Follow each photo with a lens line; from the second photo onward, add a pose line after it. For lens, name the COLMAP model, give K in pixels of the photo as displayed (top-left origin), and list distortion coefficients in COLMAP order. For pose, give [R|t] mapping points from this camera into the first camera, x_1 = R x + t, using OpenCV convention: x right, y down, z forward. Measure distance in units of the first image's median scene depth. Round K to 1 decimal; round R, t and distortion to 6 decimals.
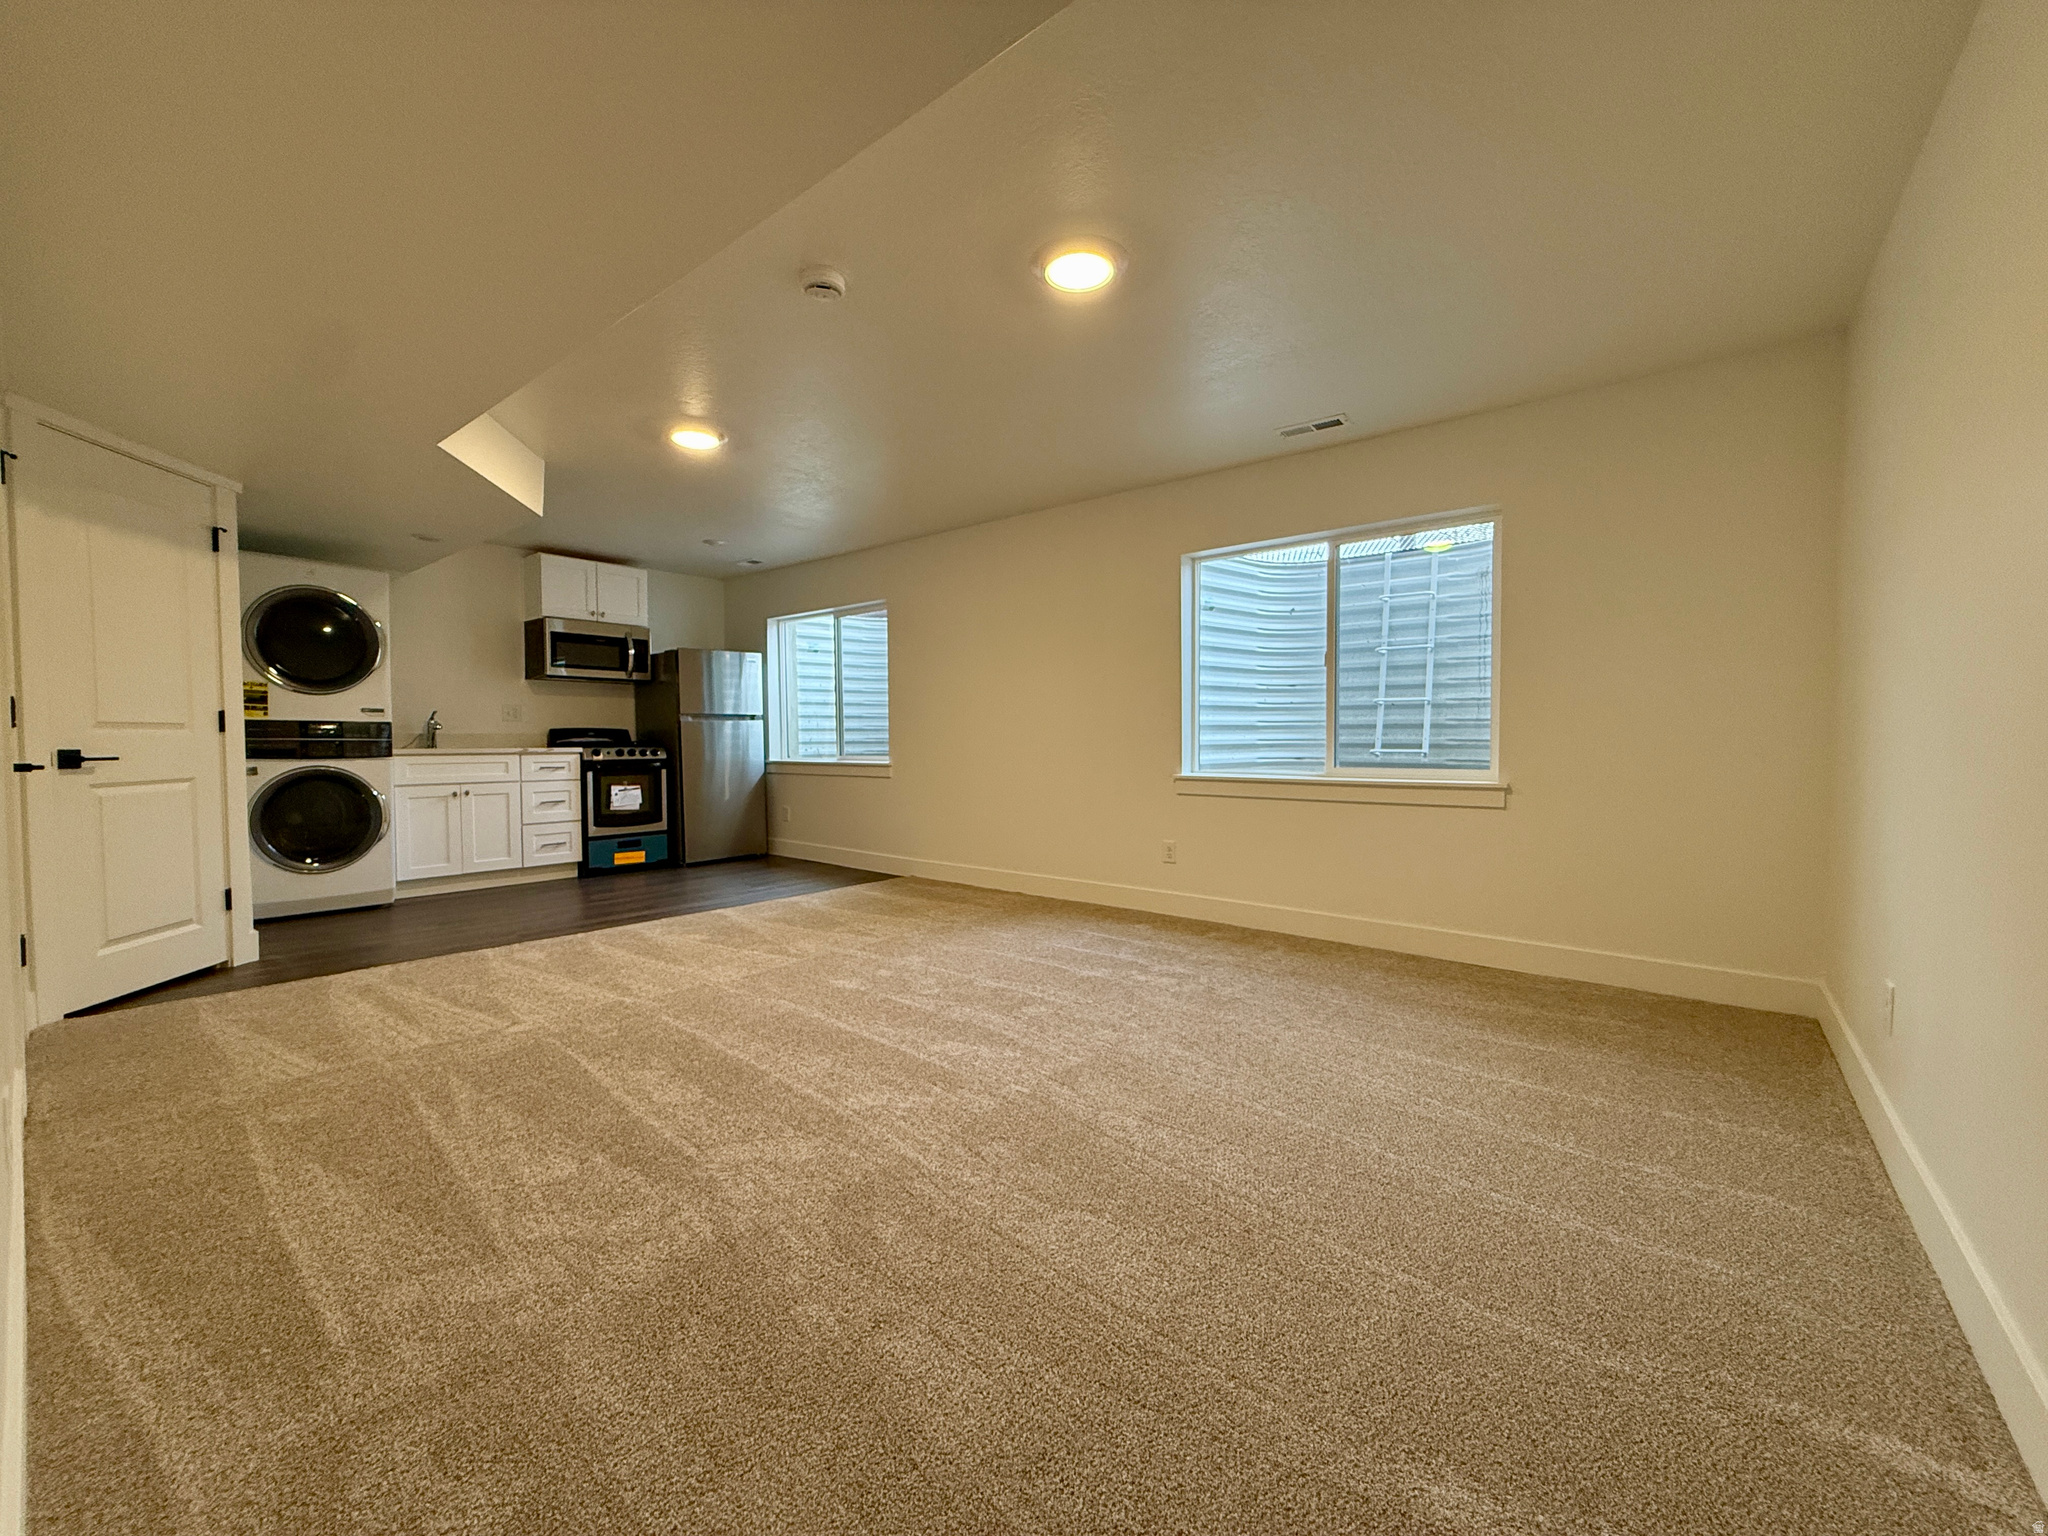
lens RADIAL K [[815.5, 0, 1032.1], [0, 815.5, 768.4], [0, 0, 1]] dist [0.002277, 0.000288]
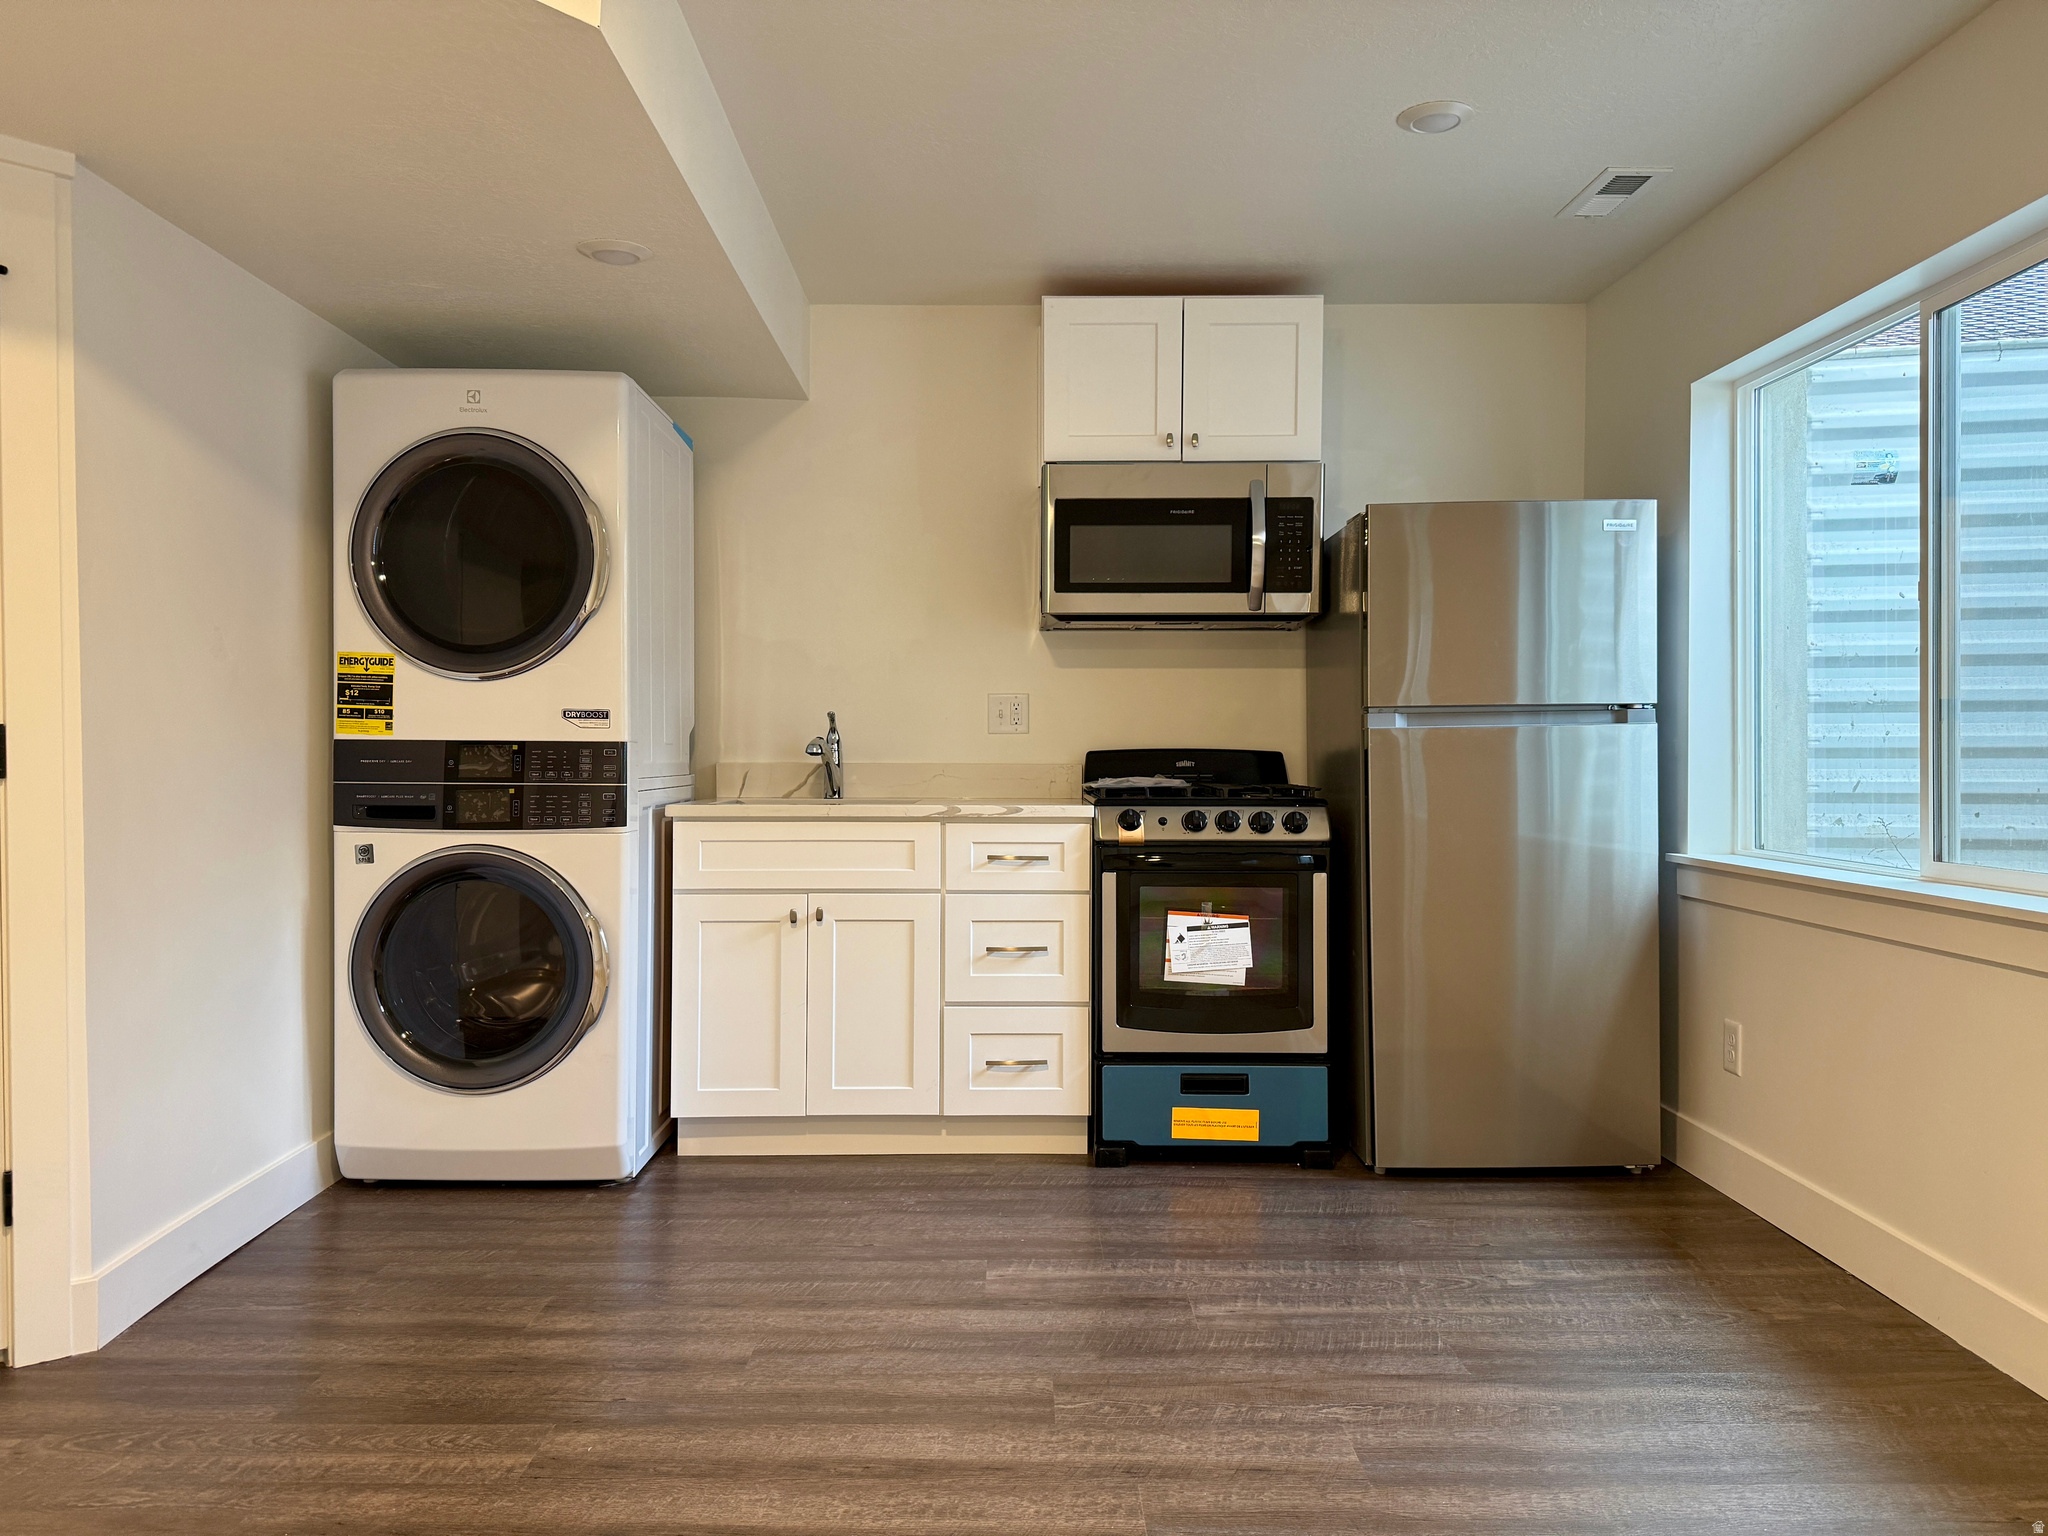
lens RADIAL K [[1443.0, 0, 1014.5], [0, 1443.0, 780.2], [0, 0, 1]] dist [0.049661, -0.059964]
pose [[0.627599, 0.019454, -0.778294, -0.070969], [-0.031508, 0.999503, -0.000424, -0.034296], [0.777899, 0.024788, 0.627900, 0.552632]]
